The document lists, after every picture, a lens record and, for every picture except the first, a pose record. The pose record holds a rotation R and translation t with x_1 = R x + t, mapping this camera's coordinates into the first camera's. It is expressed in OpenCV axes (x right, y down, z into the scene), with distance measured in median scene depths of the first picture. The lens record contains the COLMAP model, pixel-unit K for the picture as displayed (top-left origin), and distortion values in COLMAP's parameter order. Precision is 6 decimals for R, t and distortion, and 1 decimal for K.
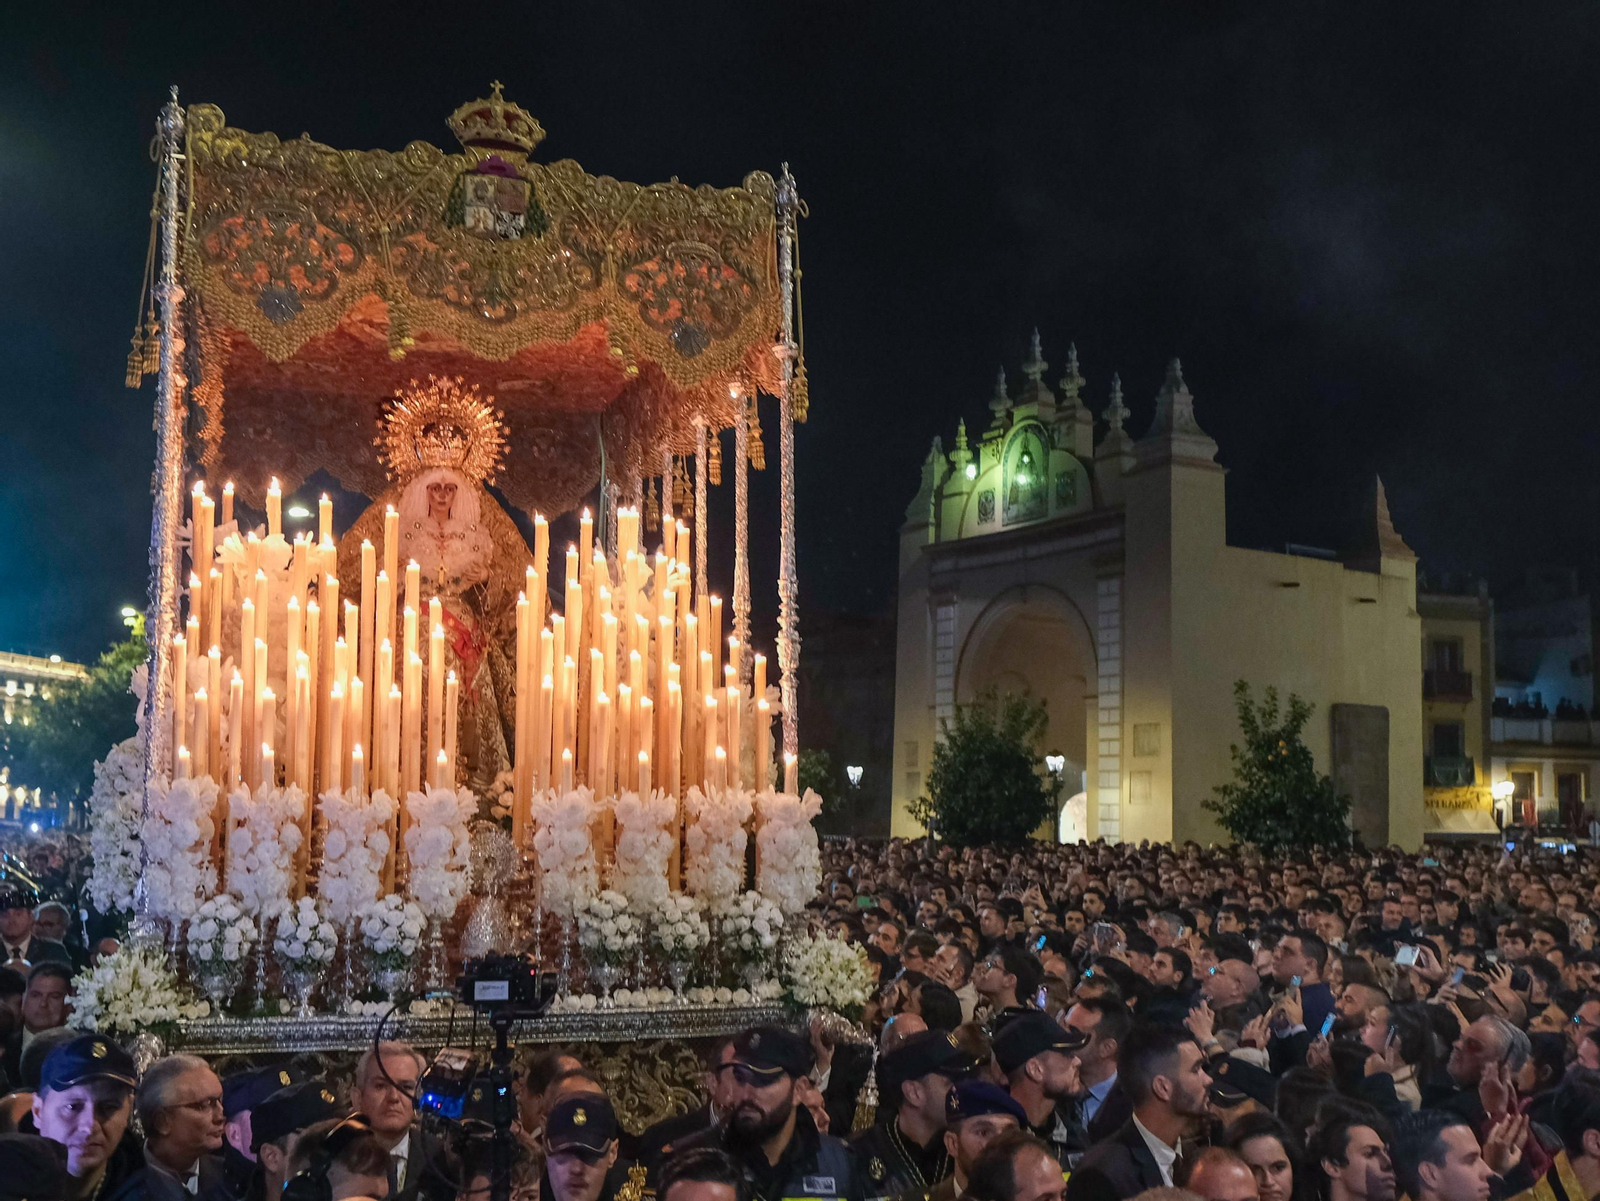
lens RADIAL K [[1711.9, 0, 800.0], [0, 1711.9, 600.5], [0, 0, 1]] dist [-0.009698, 0.010426]
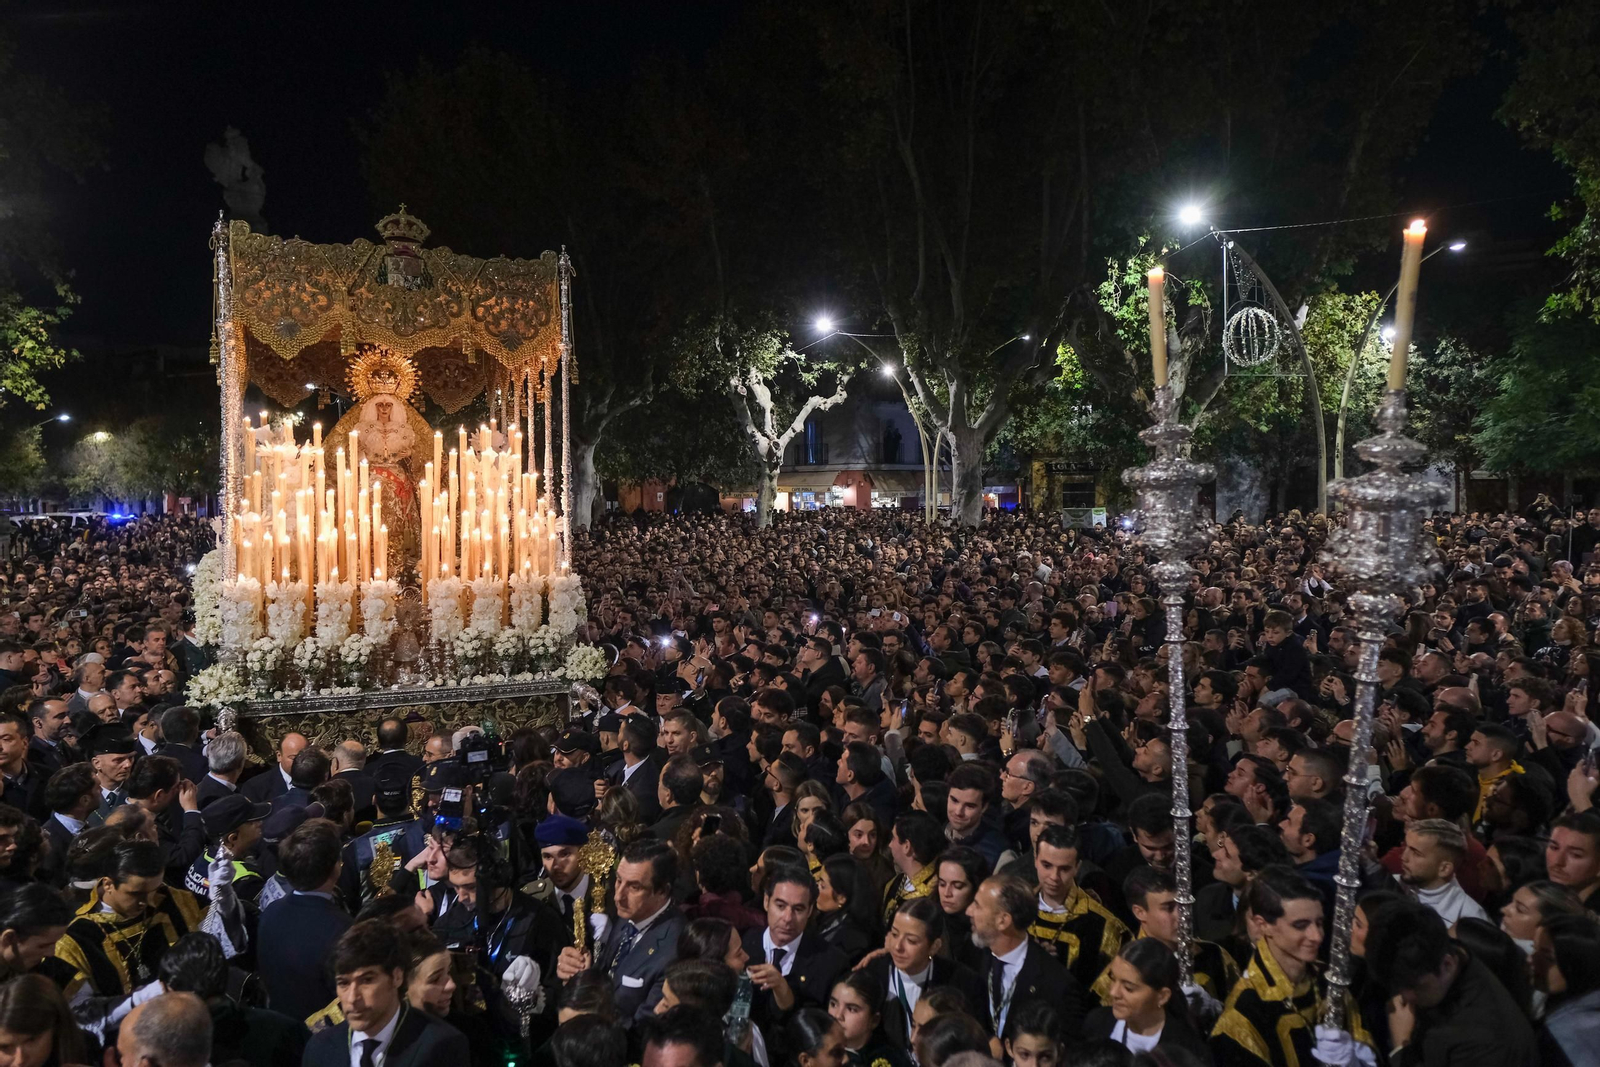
lens RADIAL K [[1135.3, 0, 839.2], [0, 1135.3, 479.4], [0, 0, 1]] dist [0.006577, -0.021541]
pose [[0.989996, -0.002495, 0.141075, 0.127620], [-0.011432, 0.995138, 0.097822, -0.135524], [-0.140633, -0.098456, 0.985154, -0.348207]]
